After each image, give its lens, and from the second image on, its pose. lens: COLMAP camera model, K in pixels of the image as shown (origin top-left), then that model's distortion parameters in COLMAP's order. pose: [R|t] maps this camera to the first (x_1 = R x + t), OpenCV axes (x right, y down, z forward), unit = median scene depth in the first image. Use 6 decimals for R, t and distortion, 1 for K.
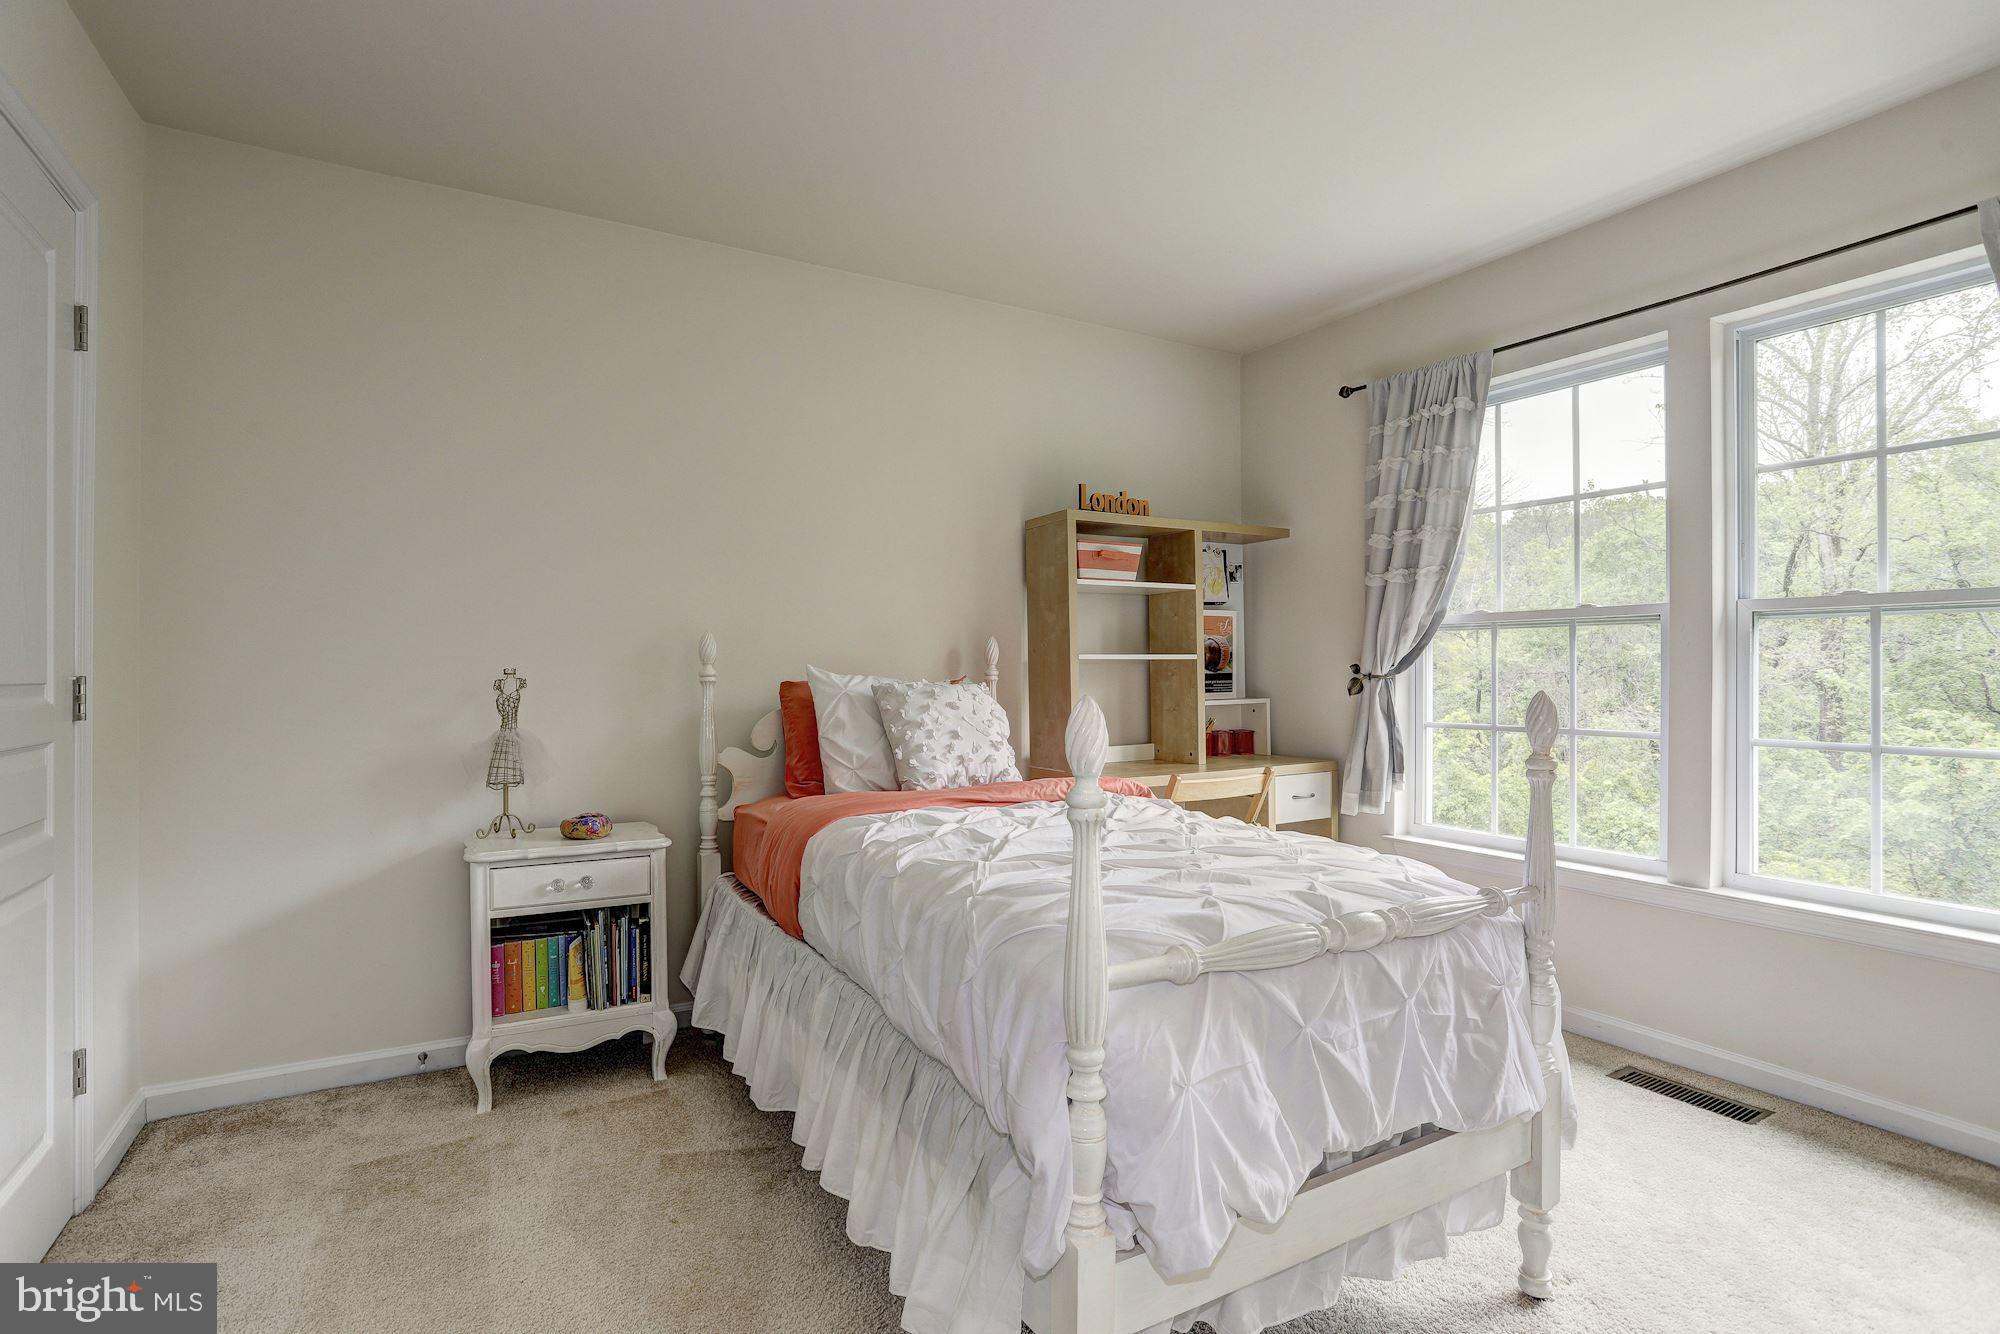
lens RADIAL K [[977.6, 0, 987.1], [0, 977.6, 664.0], [0, 0, 1]] dist [-0.073631, 0.040425]
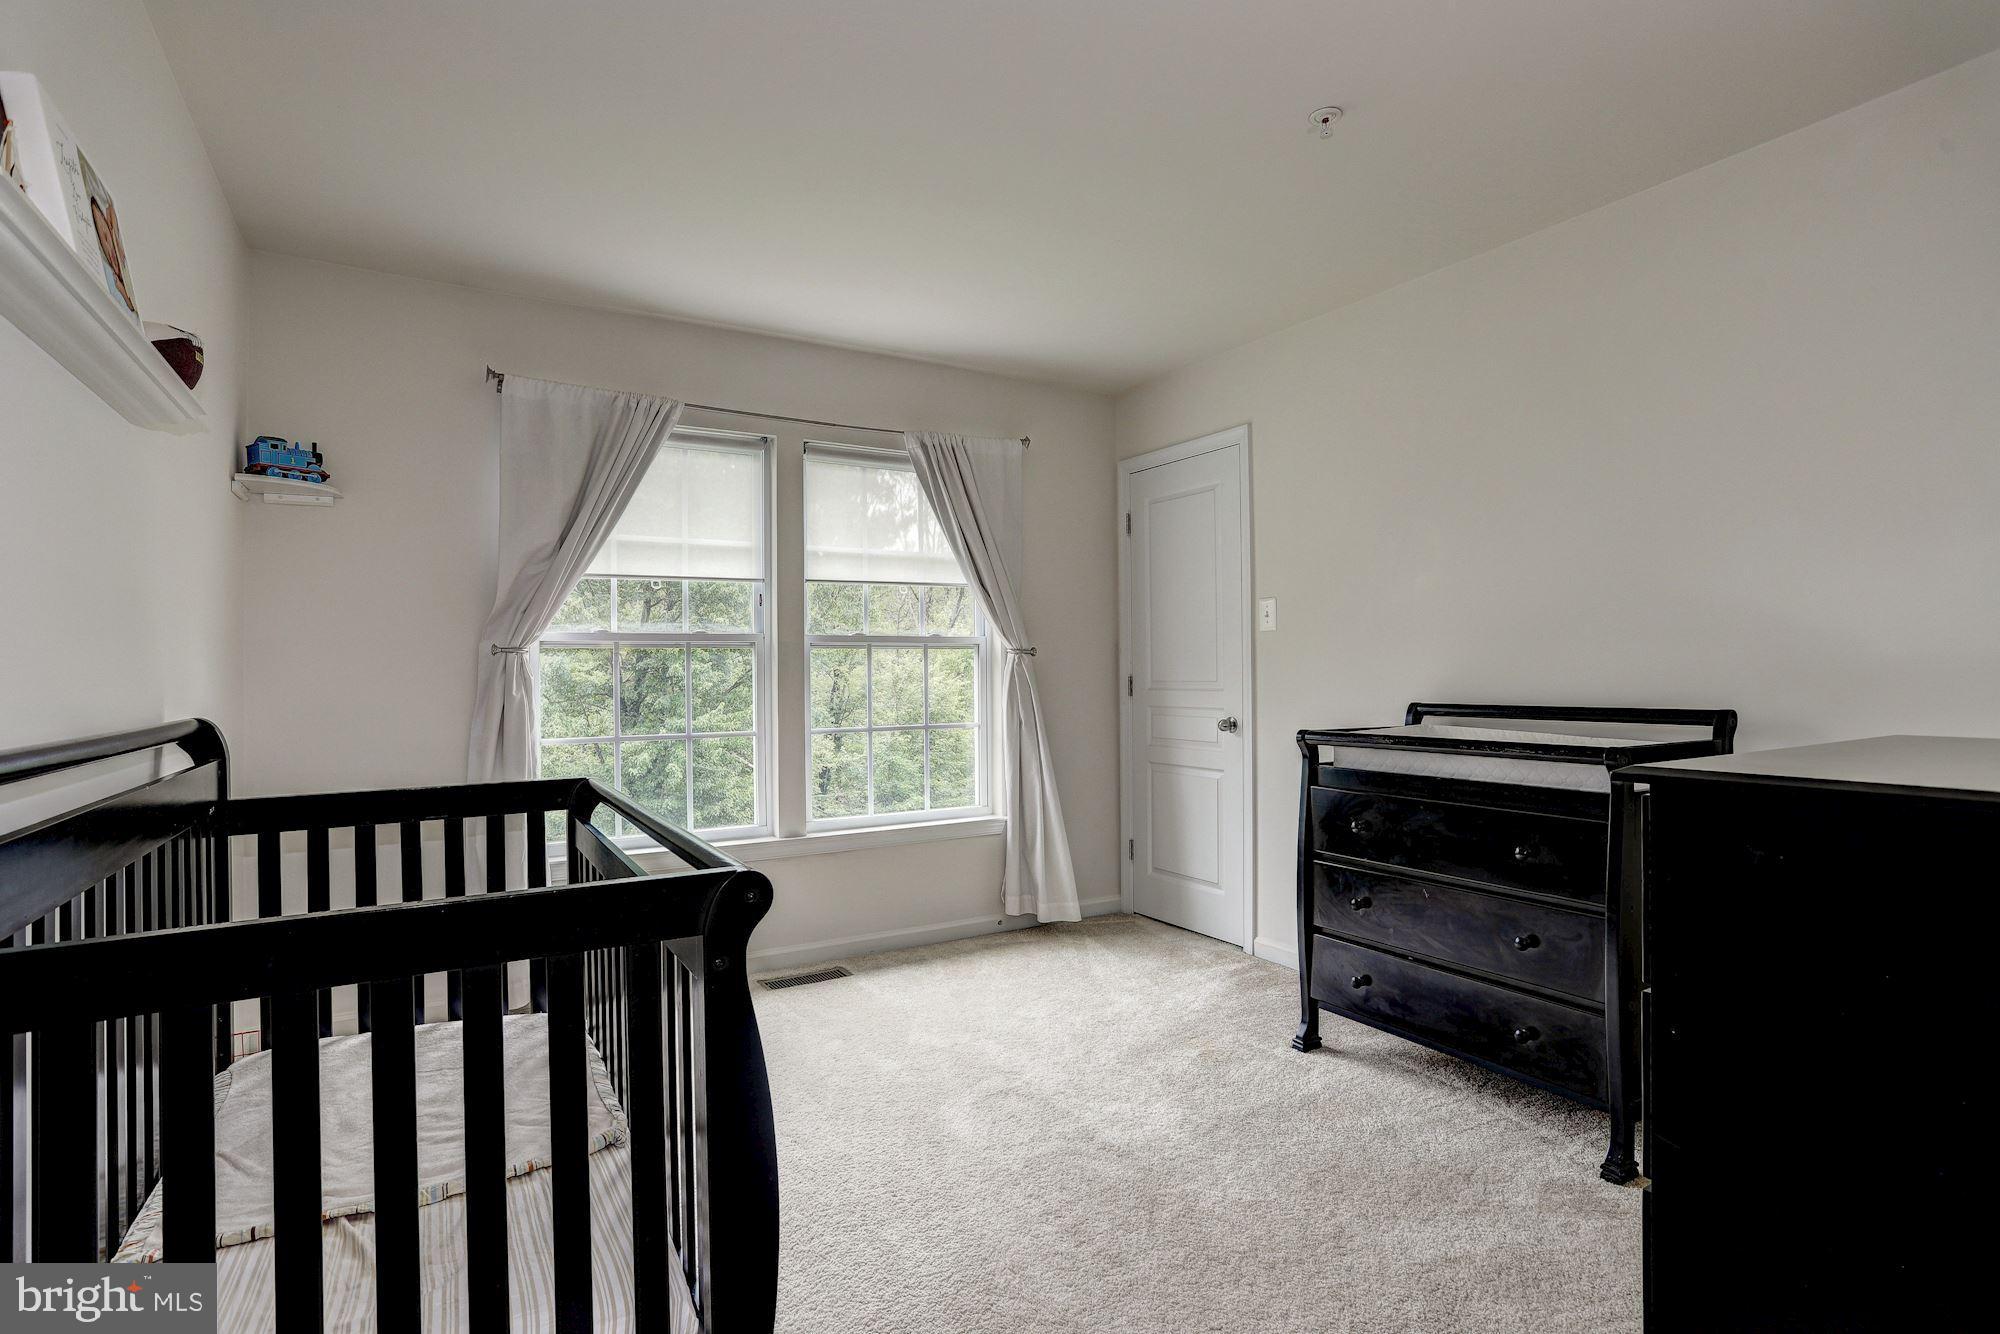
lens RADIAL K [[977.6, 0, 987.1], [0, 977.6, 664.0], [0, 0, 1]] dist [-0.073631, 0.040425]
pose [[-0.002994, 0.015024, 0.999883, -0.765490], [0.010934, 0.999828, -0.014990, 0.002805], [-0.999936, 0.010887, -0.003158, 0.771366]]
